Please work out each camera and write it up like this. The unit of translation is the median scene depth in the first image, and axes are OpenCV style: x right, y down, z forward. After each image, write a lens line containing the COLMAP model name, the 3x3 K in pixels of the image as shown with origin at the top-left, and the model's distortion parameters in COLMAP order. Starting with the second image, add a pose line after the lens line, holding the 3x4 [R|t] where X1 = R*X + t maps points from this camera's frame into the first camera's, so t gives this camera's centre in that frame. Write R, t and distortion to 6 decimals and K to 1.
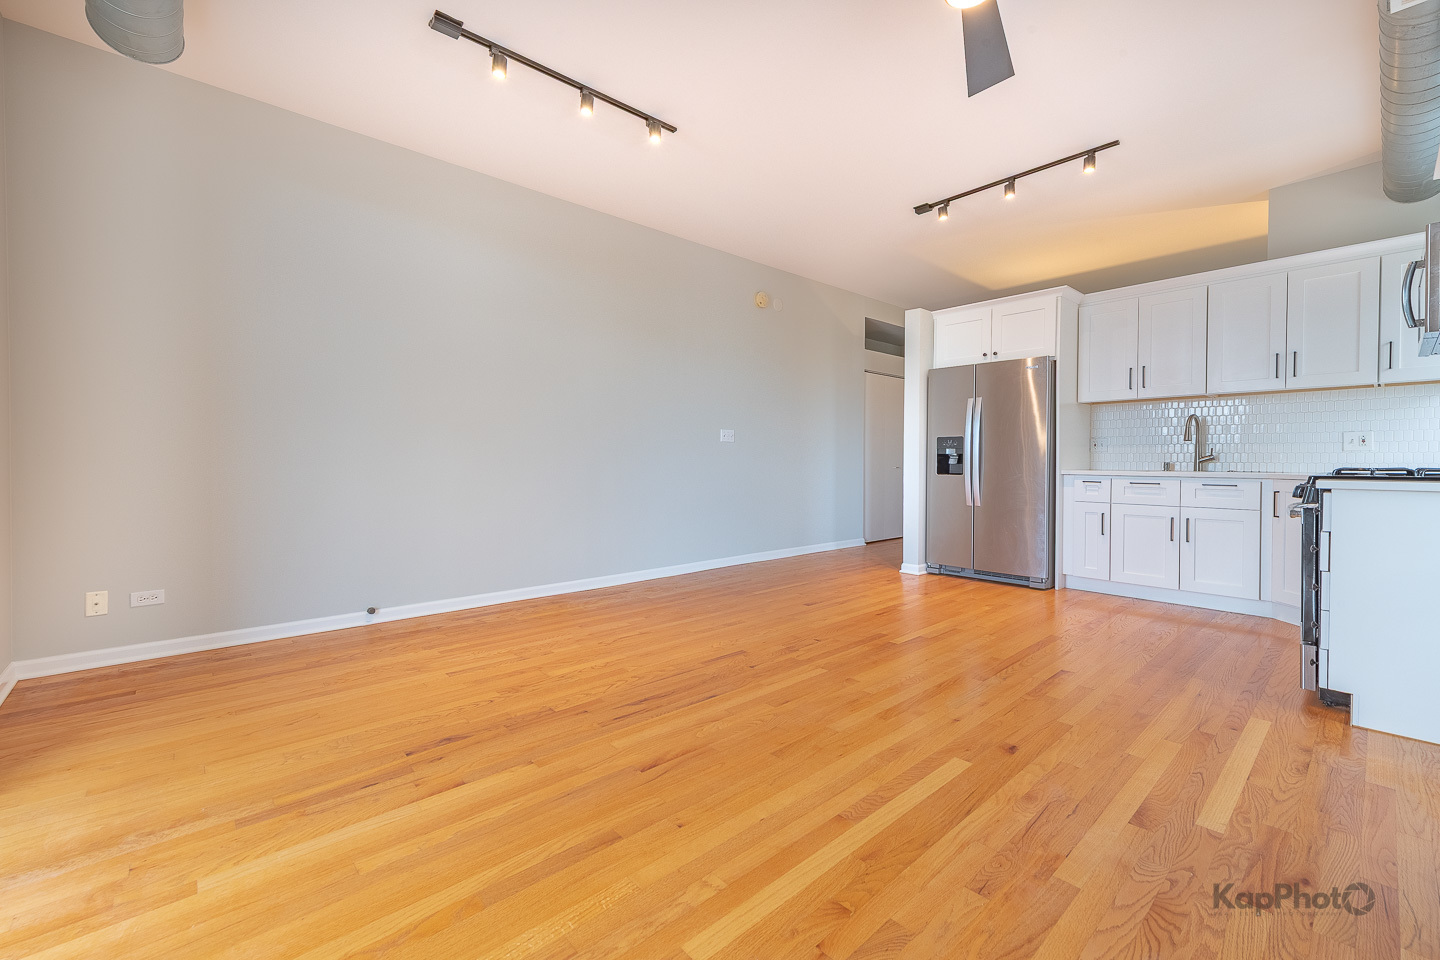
lens RADIAL K [[560.1, 0, 712.2], [0, 560.1, 461.7], [0, 0, 1]] dist [0.012908, -0.000212]
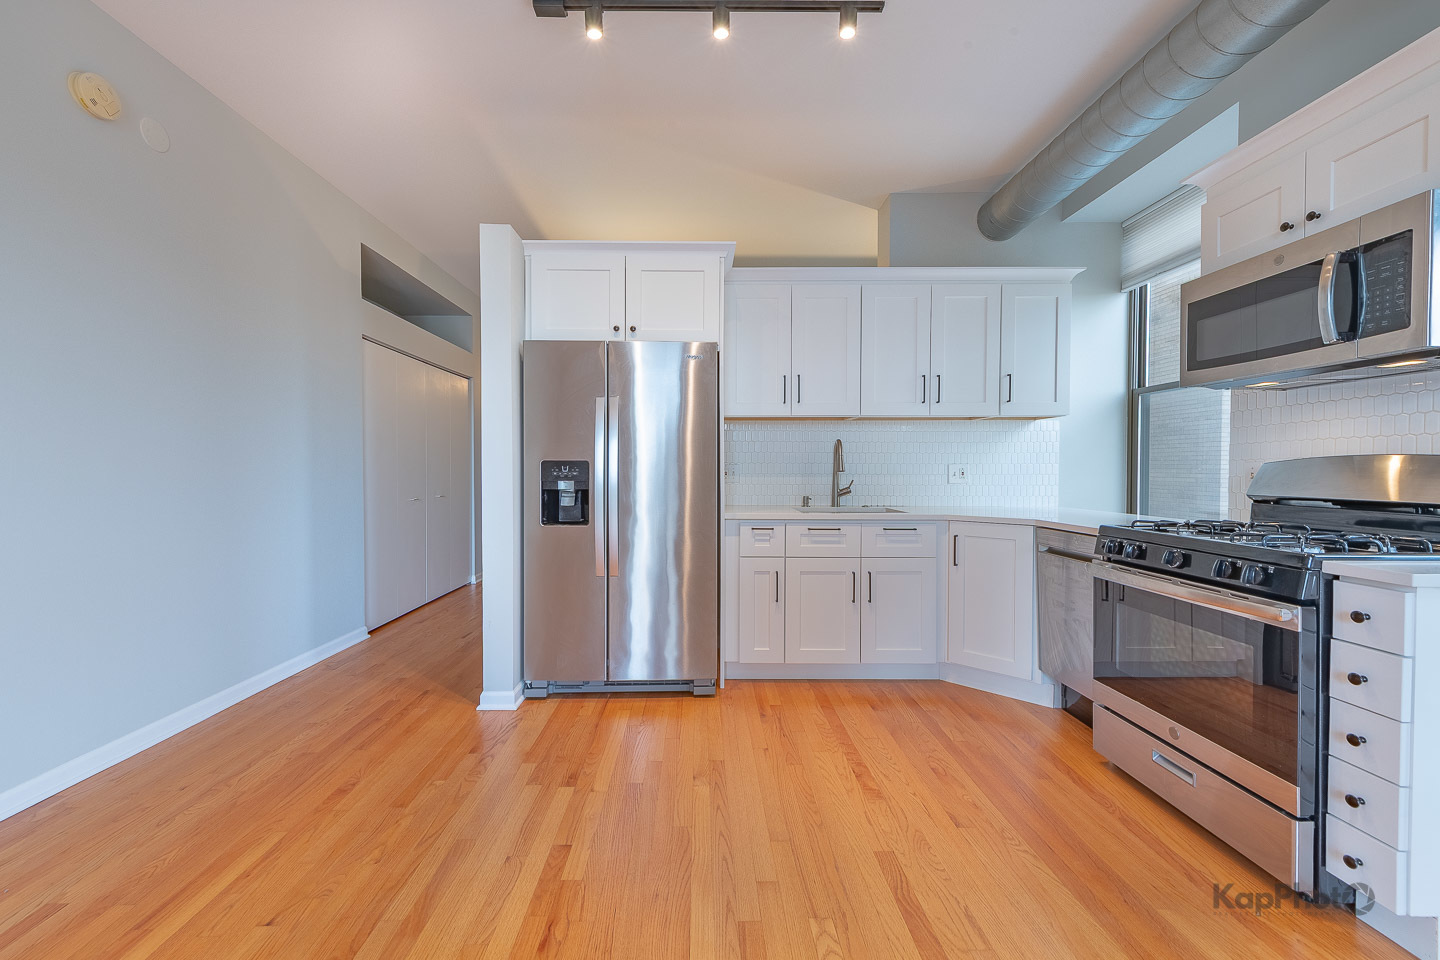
lens RADIAL K [[562.7, 0, 677.6], [0, 562.7, 477.8], [0, 0, 1]] dist [0.007441, -0.000360]
pose [[0.644999, -0.020730, 0.763902, 0.068595], [0.005649, 0.999734, 0.022359, -0.053286], [-0.764162, -0.010106, 0.644945, 0.726351]]
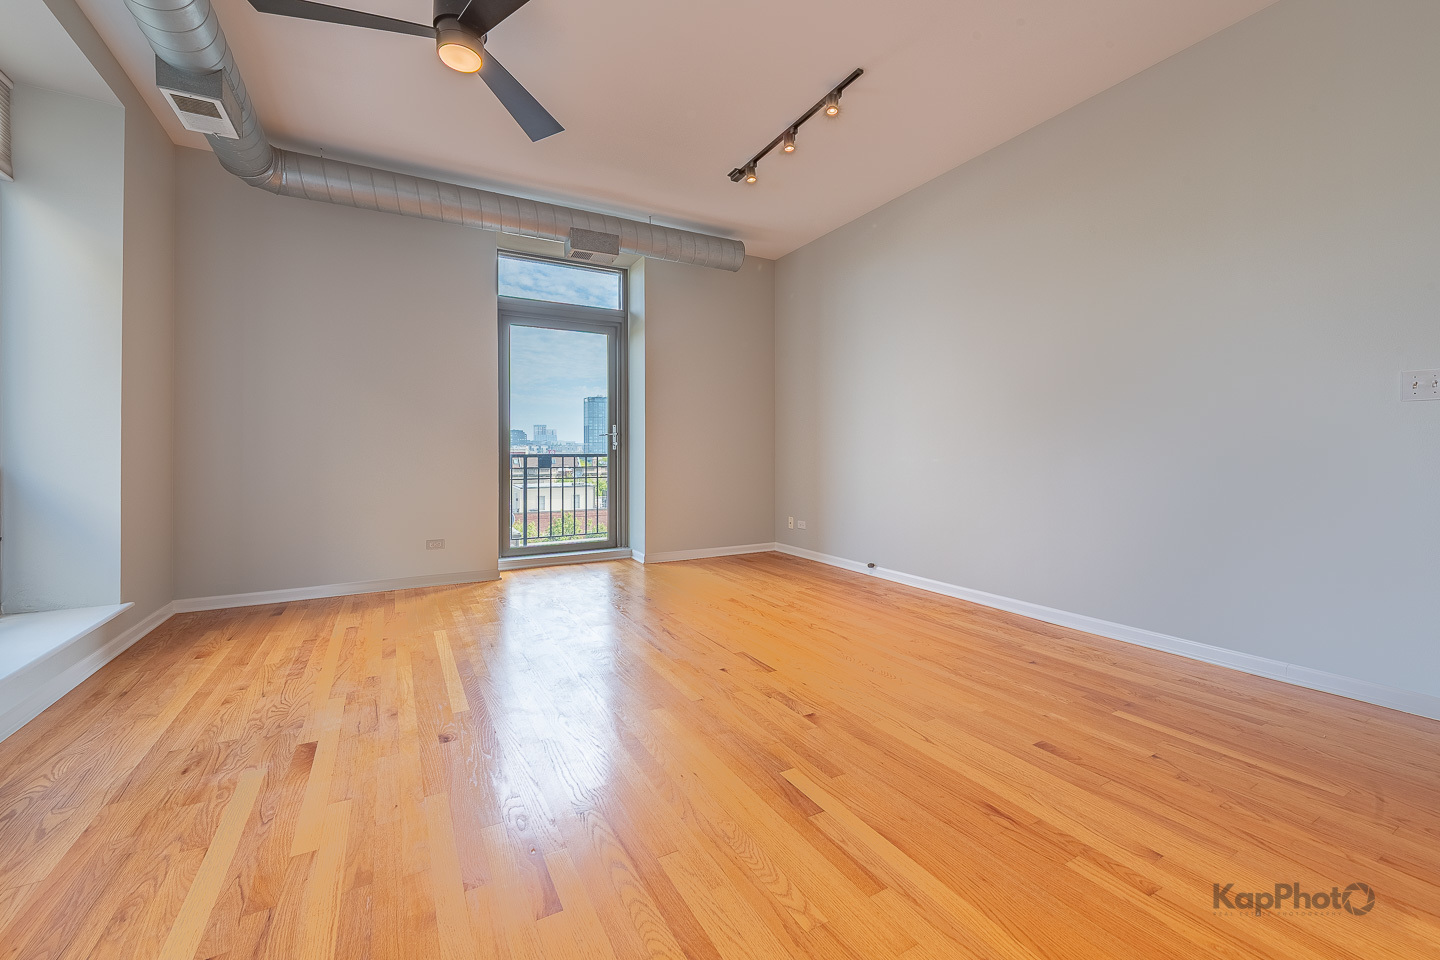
lens RADIAL K [[530.6, 0, 701.3], [0, 530.6, 443.9], [0, 0, 1]] dist [0.010055, -0.000087]
pose [[-0.168242, -0.020941, -0.985523, 0.779896], [0.003104, 0.999758, -0.021773, 0.003405], [0.985741, -0.006722, -0.168136, 0.899542]]
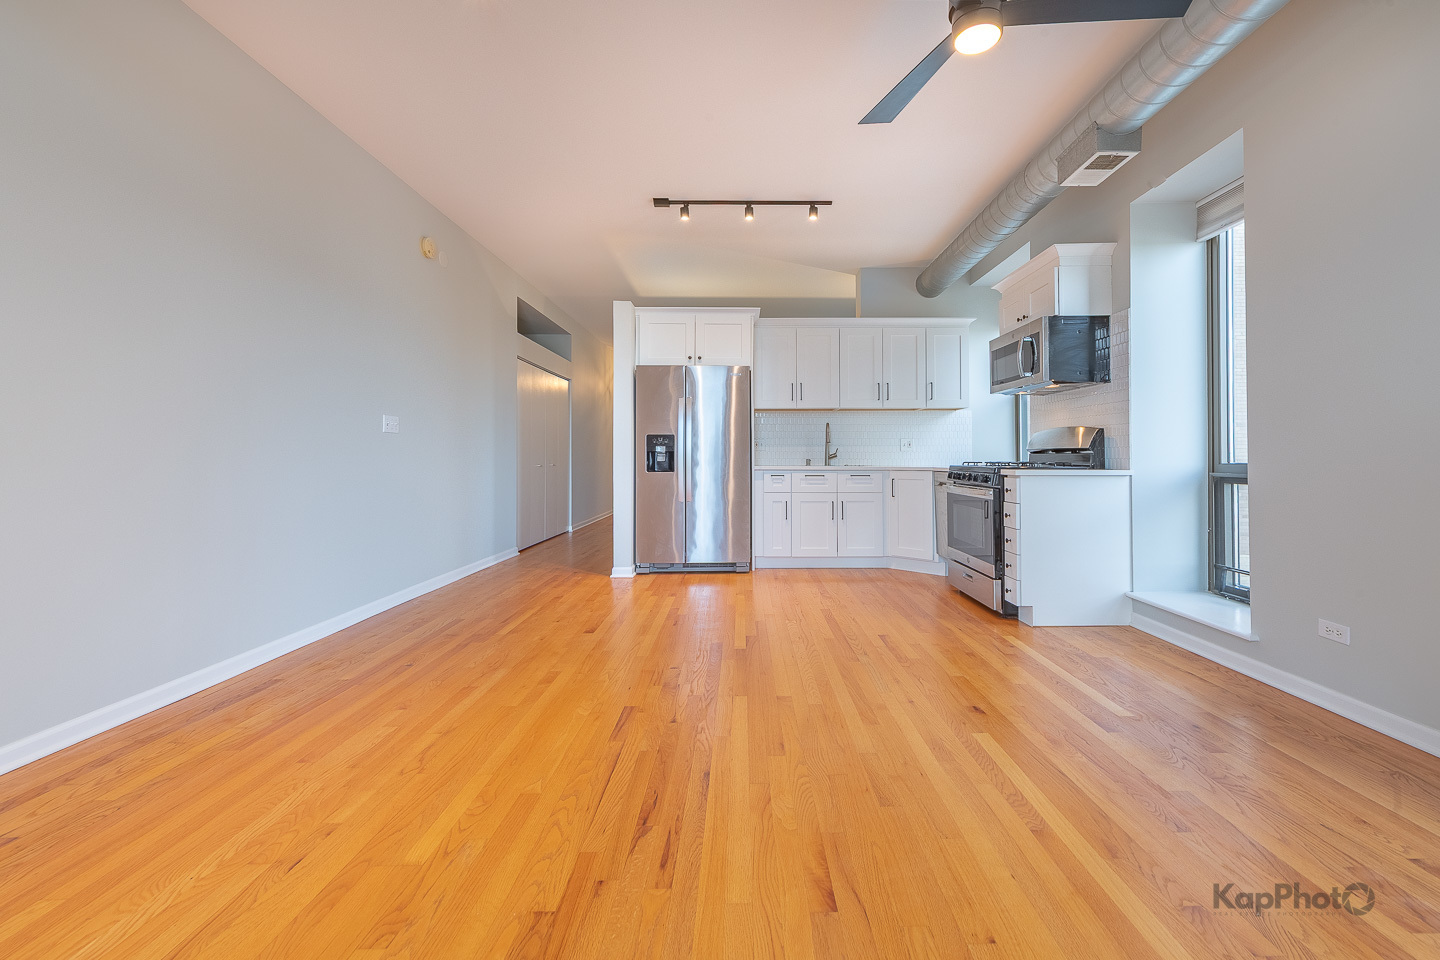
lens RADIAL K [[585.7, 0, 691.3], [0, 585.7, 446.4], [0, 0, 1]] dist [0.012086, -0.000417]
pose [[0.683965, 0.012153, 0.729414, -0.415223], [0.004131, 0.999781, -0.020531, -0.001819], [-0.729503, 0.017056, 0.683765, 0.332552]]
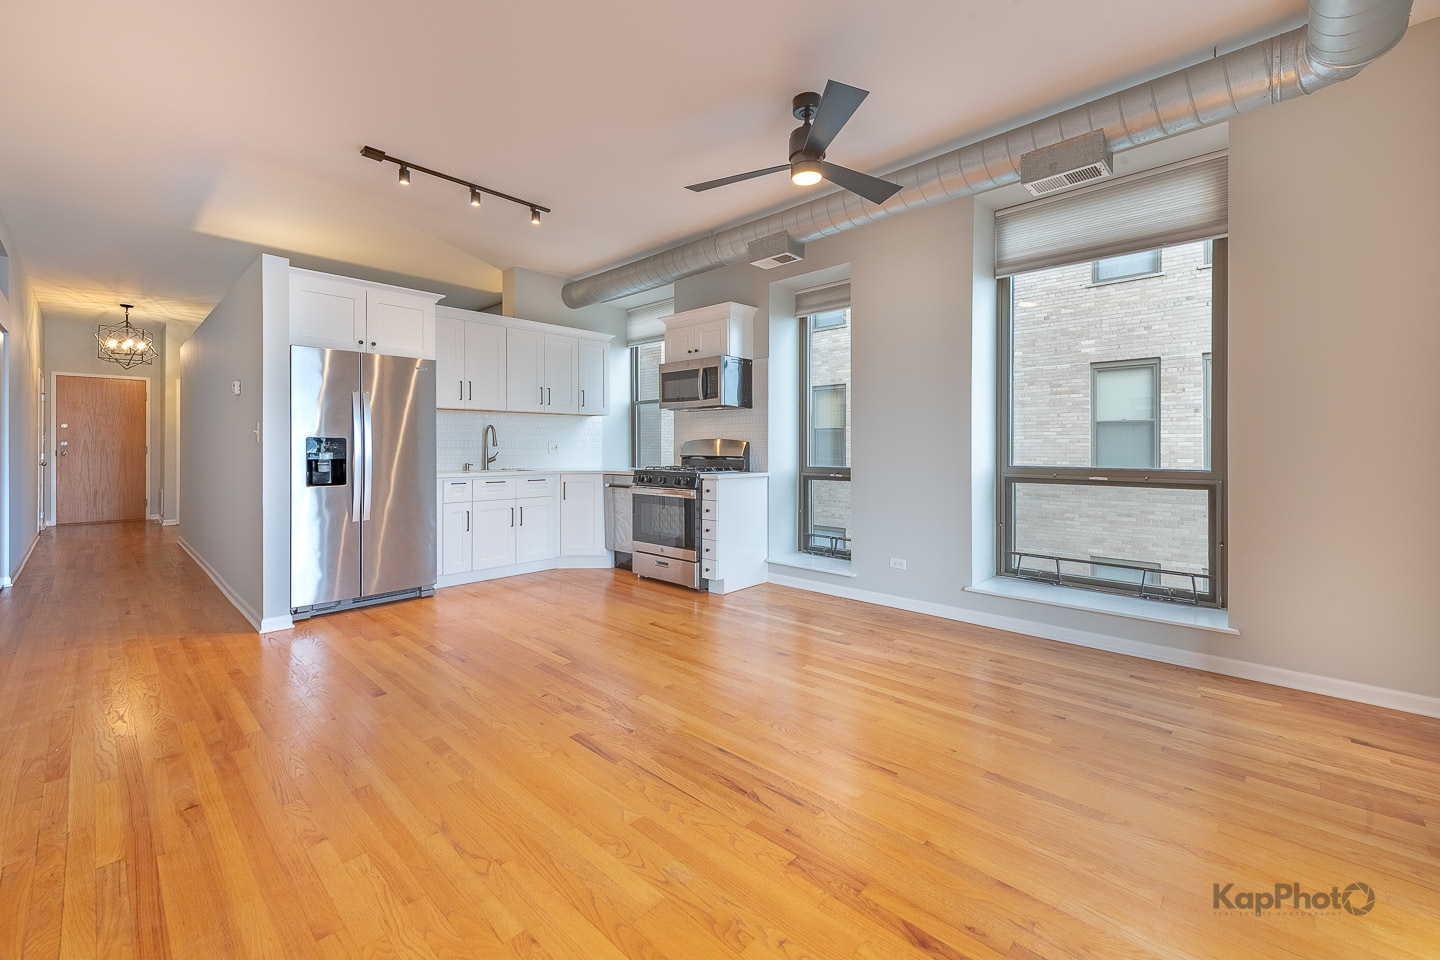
lens RADIAL K [[668.3, 0, 653.2], [0, 668.3, 446.1], [0, 0, 1]] dist [0.013583, -0.000552]
pose [[-0.066651, -0.006816, 0.997753, -0.743592], [0.001454, 0.999975, 0.006929, -0.052632], [-0.997775, 0.001912, -0.066639, 0.830384]]
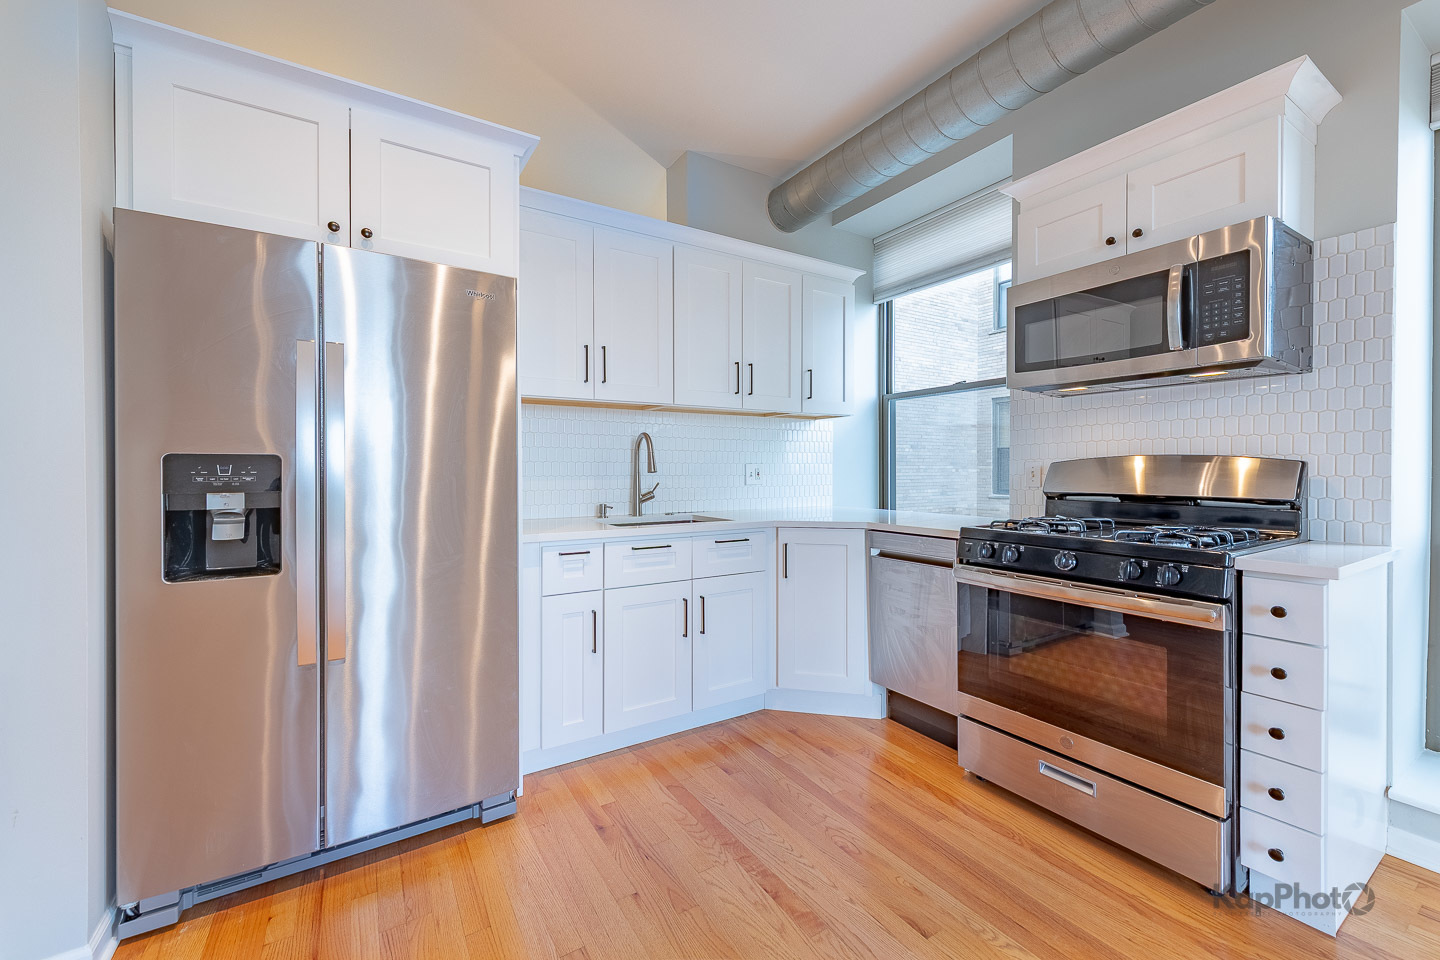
lens RADIAL K [[567.7, 0, 675.4], [0, 567.7, 474.0], [0, 0, 1]] dist [0.003511, -0.000140]
pose [[0.145522, -0.016985, 0.989209, 0.209121], [0.004984, 0.999853, 0.016435, -0.051561], [-0.989342, 0.002539, 0.145585, 0.973647]]
